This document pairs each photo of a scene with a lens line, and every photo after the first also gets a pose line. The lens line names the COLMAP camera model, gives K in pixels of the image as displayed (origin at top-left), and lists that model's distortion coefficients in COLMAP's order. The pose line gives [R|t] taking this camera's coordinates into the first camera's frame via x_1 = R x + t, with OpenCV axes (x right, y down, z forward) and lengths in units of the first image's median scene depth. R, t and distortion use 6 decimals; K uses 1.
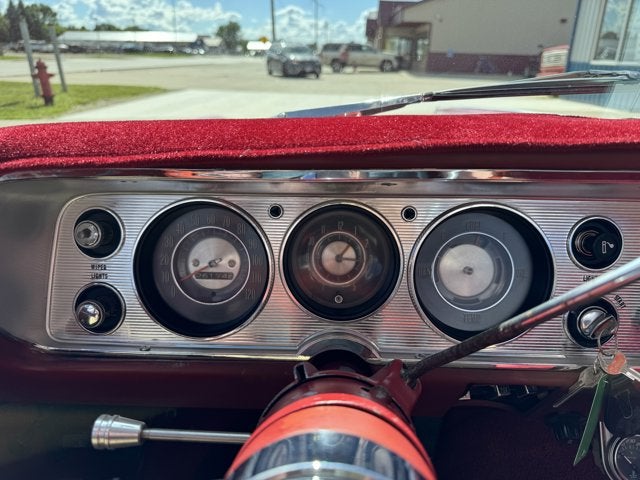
lens RADIAL K [[467.6, 0, 321.5], [0, 467.6, 250.1], [0, 0, 1]] dist [-0.002463, -0.003552]
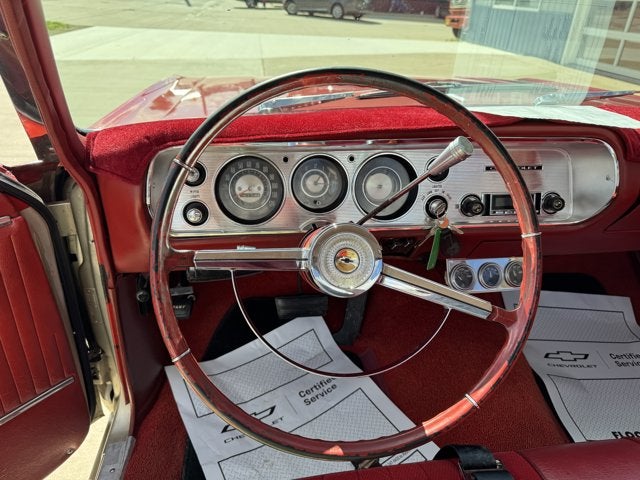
lens RADIAL K [[458.8, 0, 320.0], [0, 458.8, 240.0], [0, 0, 1]] dist [0.037178, -0.038909]
pose [[0.983901, -0.058383, 0.168909, -0.292470], [0.044499, 0.995400, 0.084847, 0.094564], [-0.173086, -0.075965, 0.981973, -0.929316]]
